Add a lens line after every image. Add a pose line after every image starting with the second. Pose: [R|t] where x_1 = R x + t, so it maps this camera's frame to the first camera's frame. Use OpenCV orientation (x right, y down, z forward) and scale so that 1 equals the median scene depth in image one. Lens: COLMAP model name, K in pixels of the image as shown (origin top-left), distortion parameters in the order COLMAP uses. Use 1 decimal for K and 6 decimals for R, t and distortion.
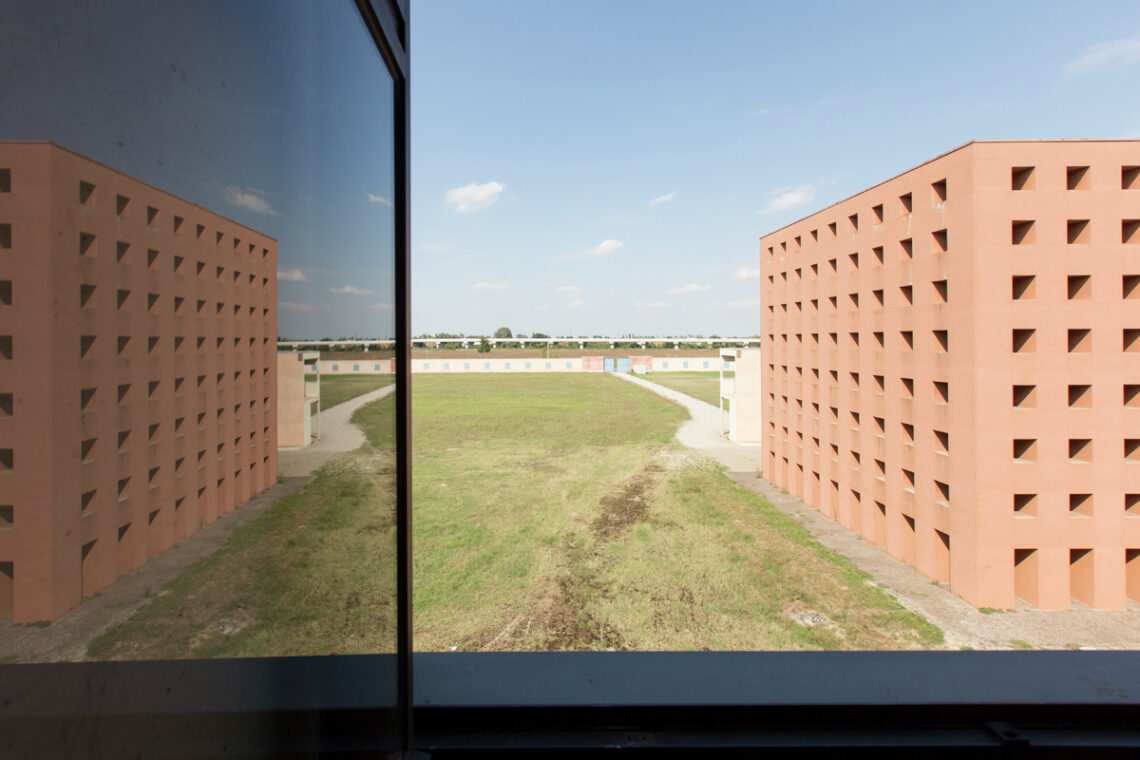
lens RADIAL K [[562.2, 0, 532.7], [0, 562.2, 334.6], [0, 0, 1]] dist [-0.015322, 0.001927]
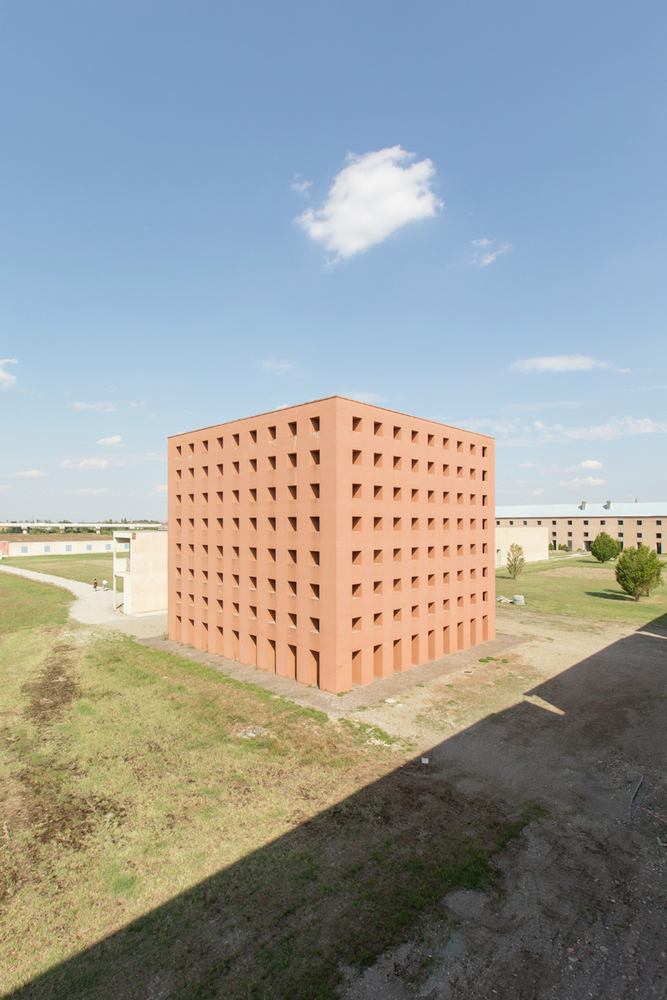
lens RADIAL K [[493.2, 0, 331.0], [0, 493.2, 527.4], [0, 0, 1]] dist [-0.015322, 0.001927]
pose [[0.690363, -0.005927, 0.723439, -0.165057], [-0.005498, 0.999895, 0.013438, 0.001728], [-0.723442, -0.013254, 0.690258, 0.043007]]
